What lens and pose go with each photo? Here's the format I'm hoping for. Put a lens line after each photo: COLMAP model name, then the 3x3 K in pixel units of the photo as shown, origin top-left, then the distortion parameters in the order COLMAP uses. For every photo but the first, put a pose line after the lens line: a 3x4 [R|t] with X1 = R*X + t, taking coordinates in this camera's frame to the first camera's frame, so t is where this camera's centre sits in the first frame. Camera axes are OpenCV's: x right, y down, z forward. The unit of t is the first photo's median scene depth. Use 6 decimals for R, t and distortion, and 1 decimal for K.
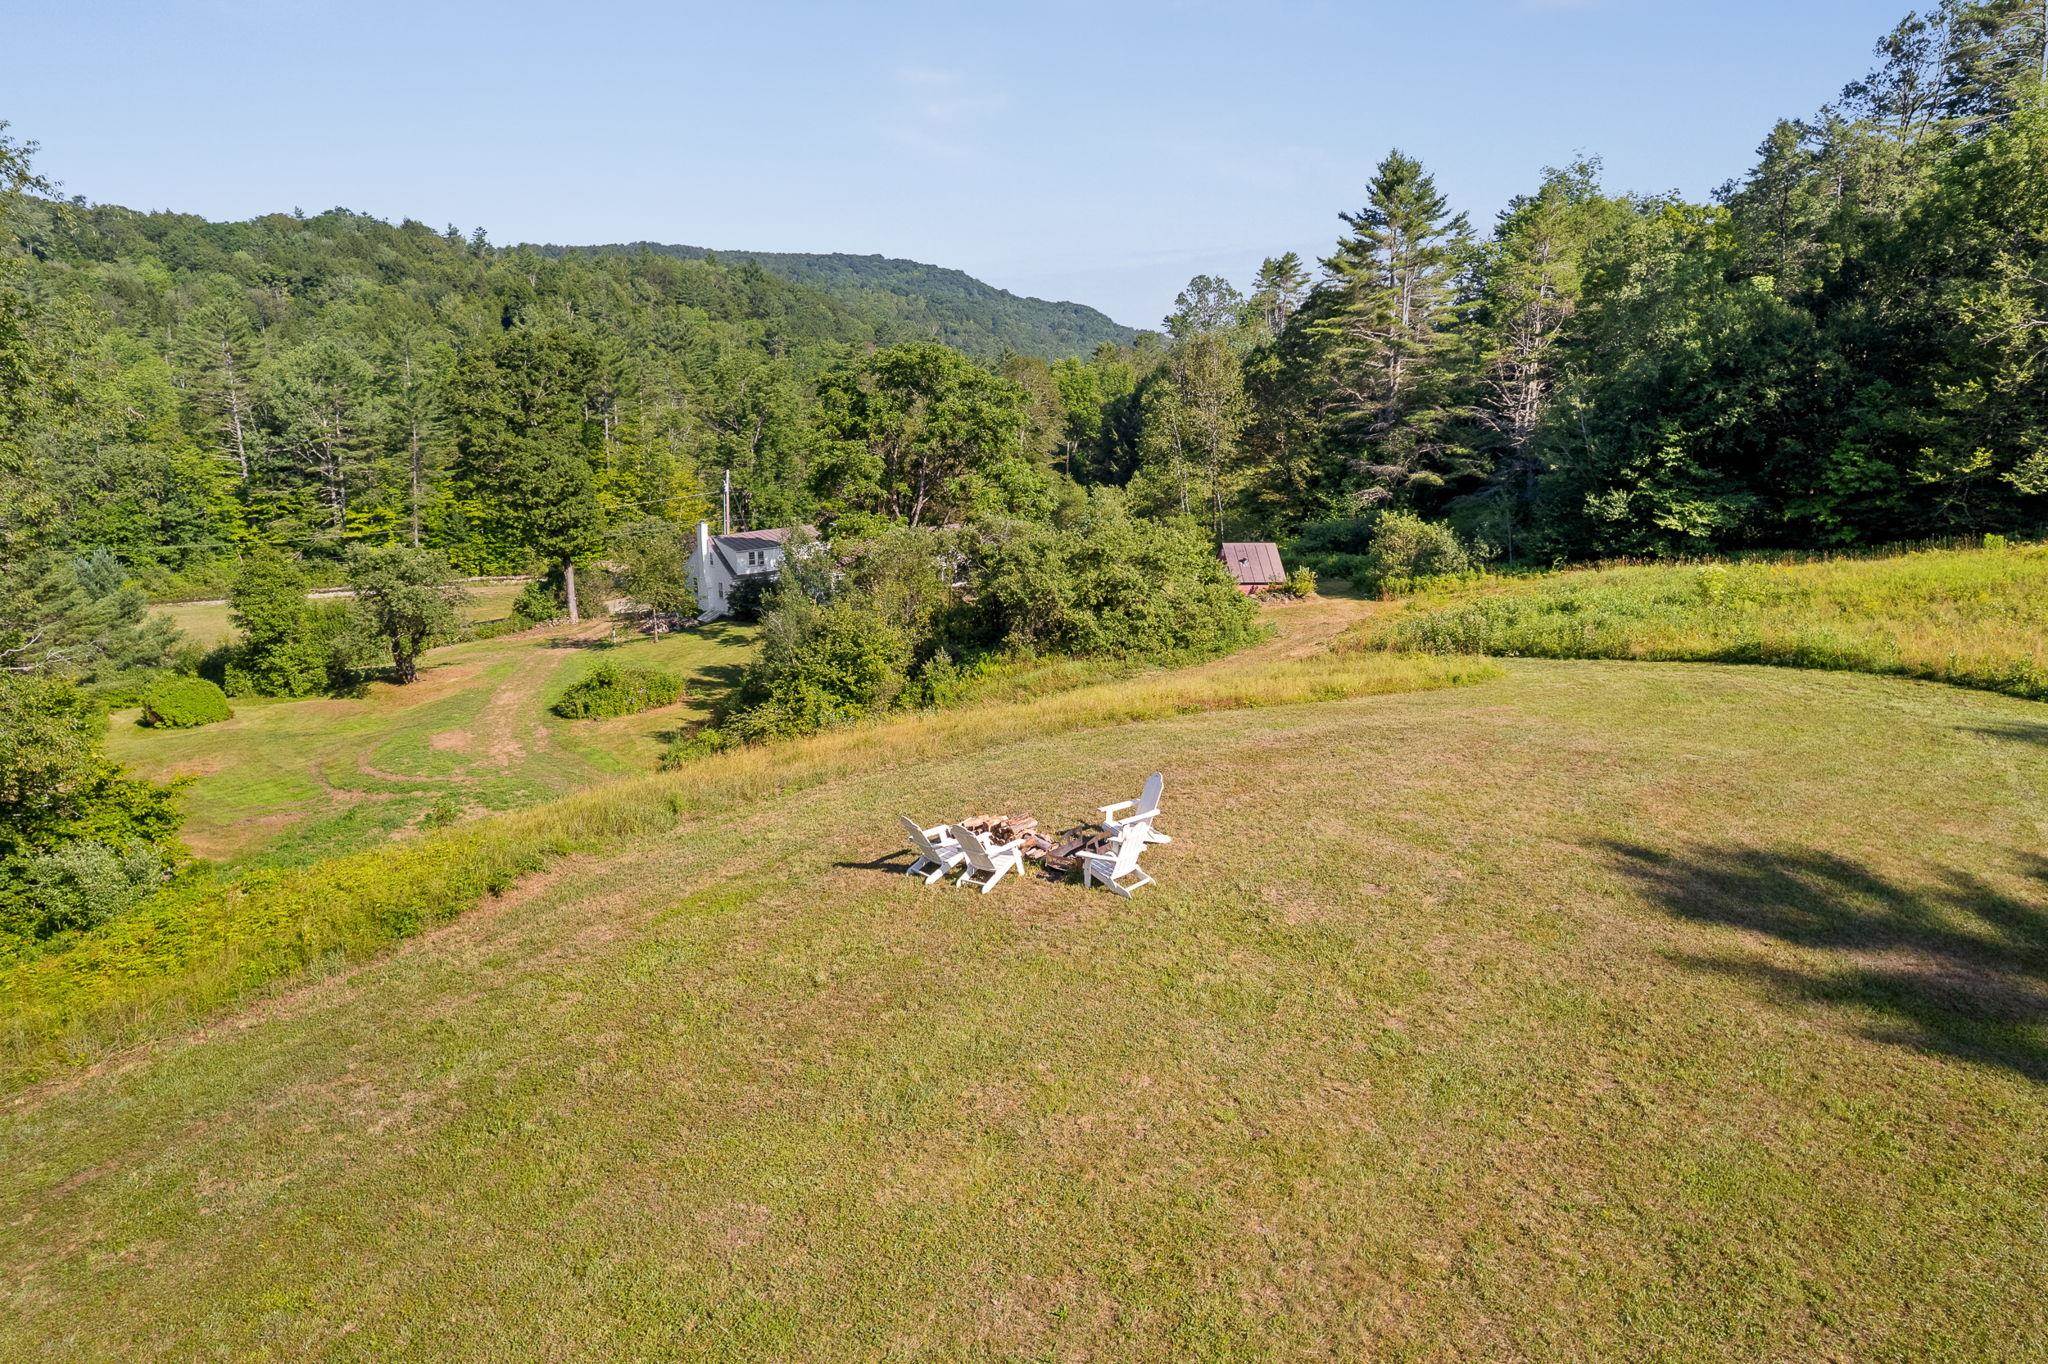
lens RADIAL K [[1286.2, 0, 1033.1], [0, 1286.2, 695.9], [0, 0, 1]] dist [-0.075433, 0.065947]
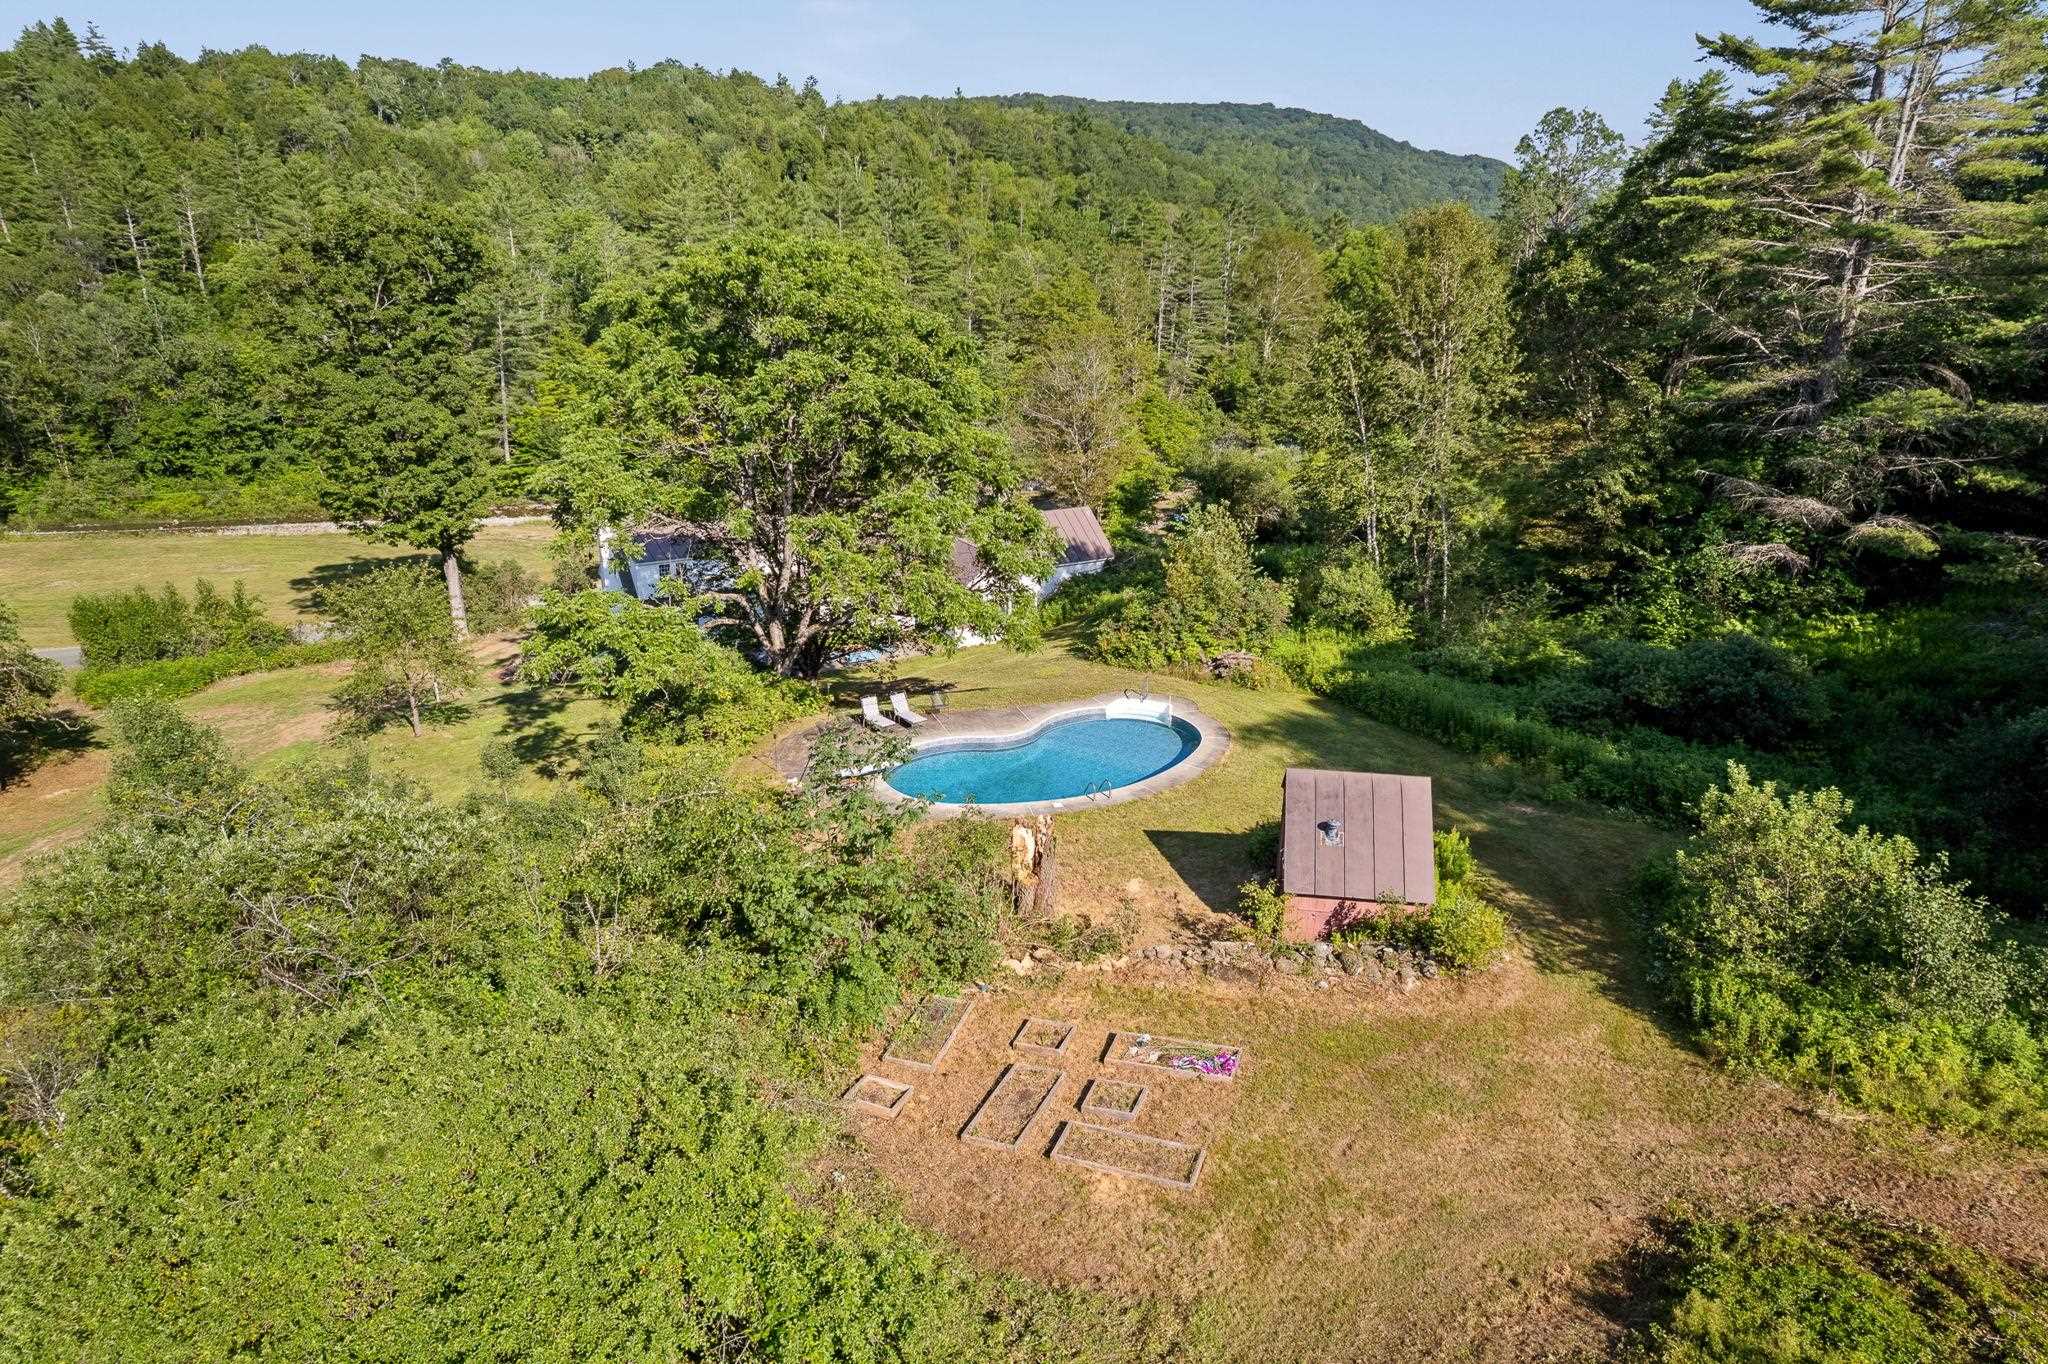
lens RADIAL K [[1286.2, 0, 1033.1], [0, 1286.2, 695.9], [0, 0, 1]] dist [-0.075433, 0.065947]
pose [[0.957891, 0.100440, -0.268992, 0.131774], [-0.072357, 0.991028, 0.112377, -0.133993], [0.277866, -0.088182, 0.956564, 0.450366]]
